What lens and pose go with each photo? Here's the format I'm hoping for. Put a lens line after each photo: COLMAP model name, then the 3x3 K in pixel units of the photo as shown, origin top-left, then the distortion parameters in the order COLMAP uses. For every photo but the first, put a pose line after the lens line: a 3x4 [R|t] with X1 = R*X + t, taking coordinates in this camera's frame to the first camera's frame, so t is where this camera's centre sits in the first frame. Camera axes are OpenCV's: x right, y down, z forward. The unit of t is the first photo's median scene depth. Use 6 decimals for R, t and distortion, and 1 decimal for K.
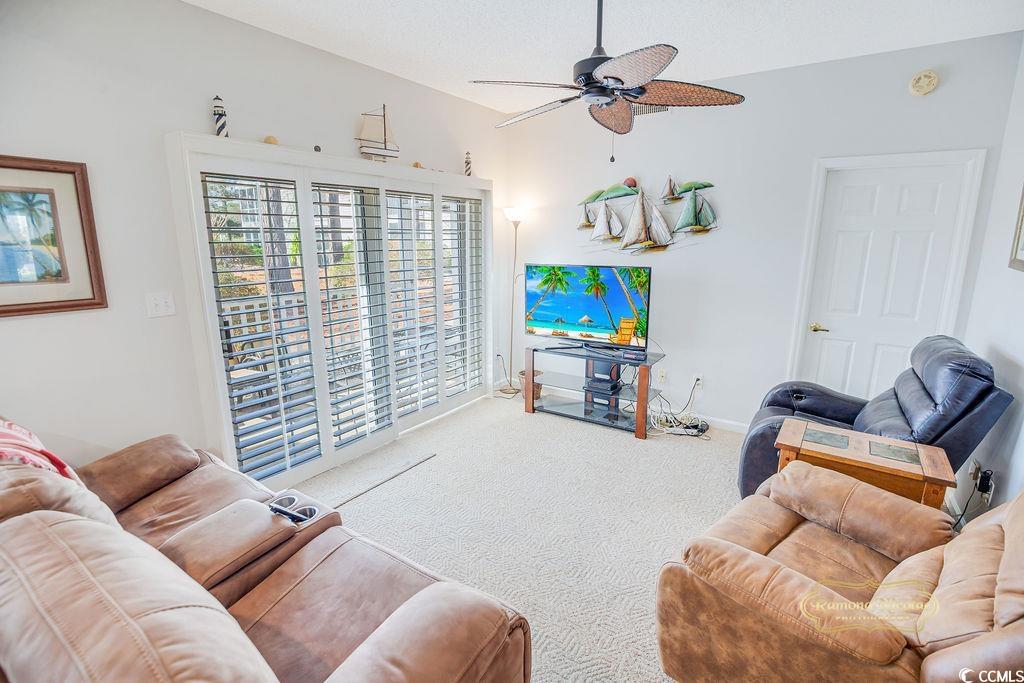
lens RADIAL K [[476.0, 0, 505.1], [0, 476.0, 346.4], [0, 0, 1]] dist [-0.035562, 0.004930]
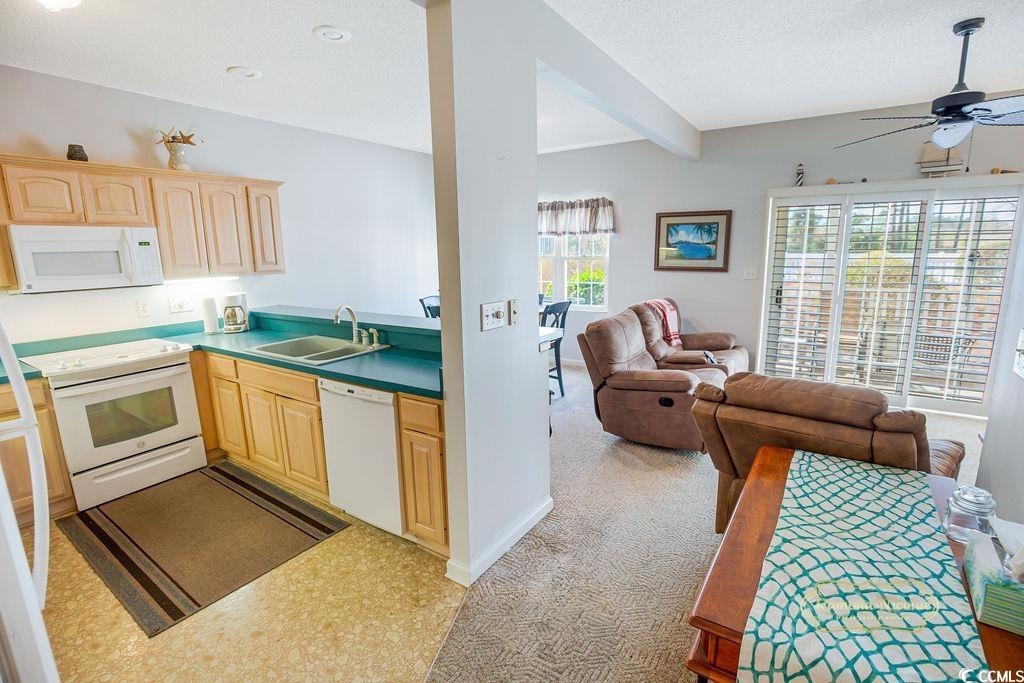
lens RADIAL K [[476.0, 0, 513.3], [0, 476.0, 342.2], [0, 0, 1]] dist [-0.035562, 0.004930]
pose [[0.021610, 0.187858, -0.981958, 0.862976], [-0.203453, 0.962462, 0.179651, 0.026313], [0.978846, 0.195900, 0.059019, -0.055942]]
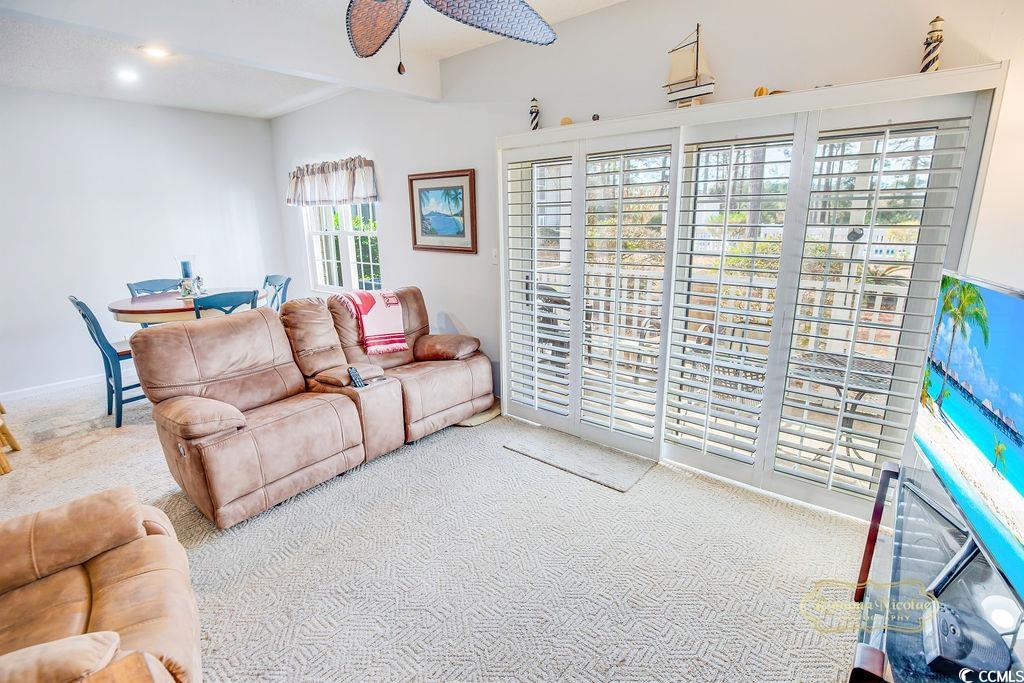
lens RADIAL K [[476.0, 0, 509.3], [0, 476.0, 344.6], [0, 0, 1]] dist [-0.035562, 0.004930]
pose [[-0.100647, 0.262194, -0.959752, 0.520005], [-0.202069, 0.939158, 0.277759, -0.165687], [0.974186, 0.221892, -0.041542, 0.749567]]
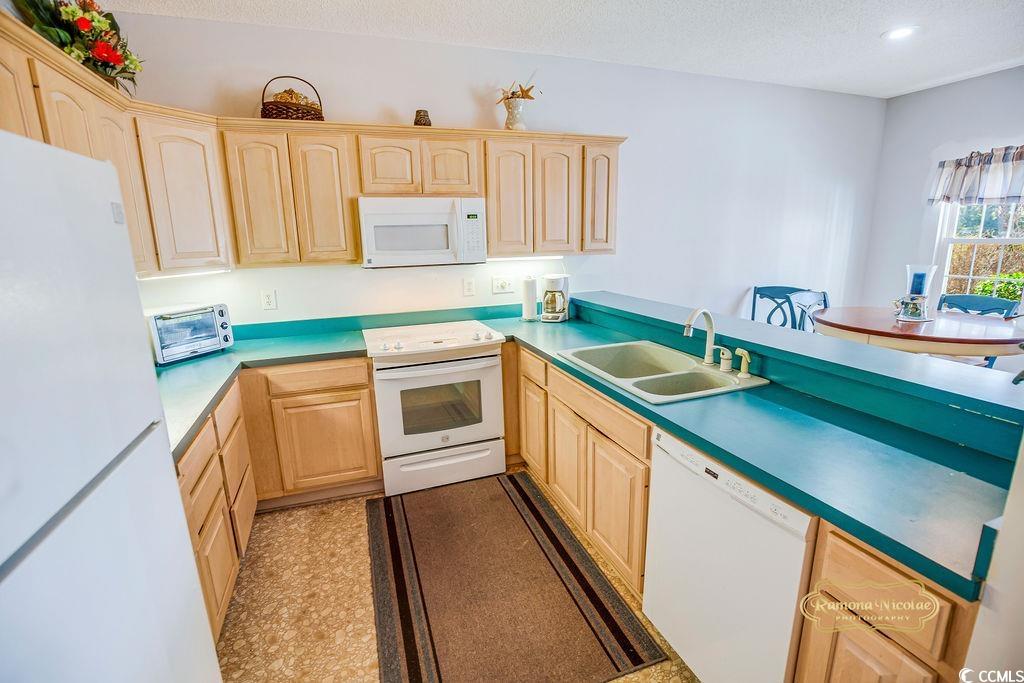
lens RADIAL K [[476.0, 0, 507.8], [0, 476.0, 342.5], [0, 0, 1]] dist [-0.035562, 0.004930]
pose [[-0.585320, 0.188397, -0.788611, 0.587511], [-0.158905, 0.927113, 0.339427, 0.062851], [0.795079, 0.323987, -0.512720, -0.195595]]
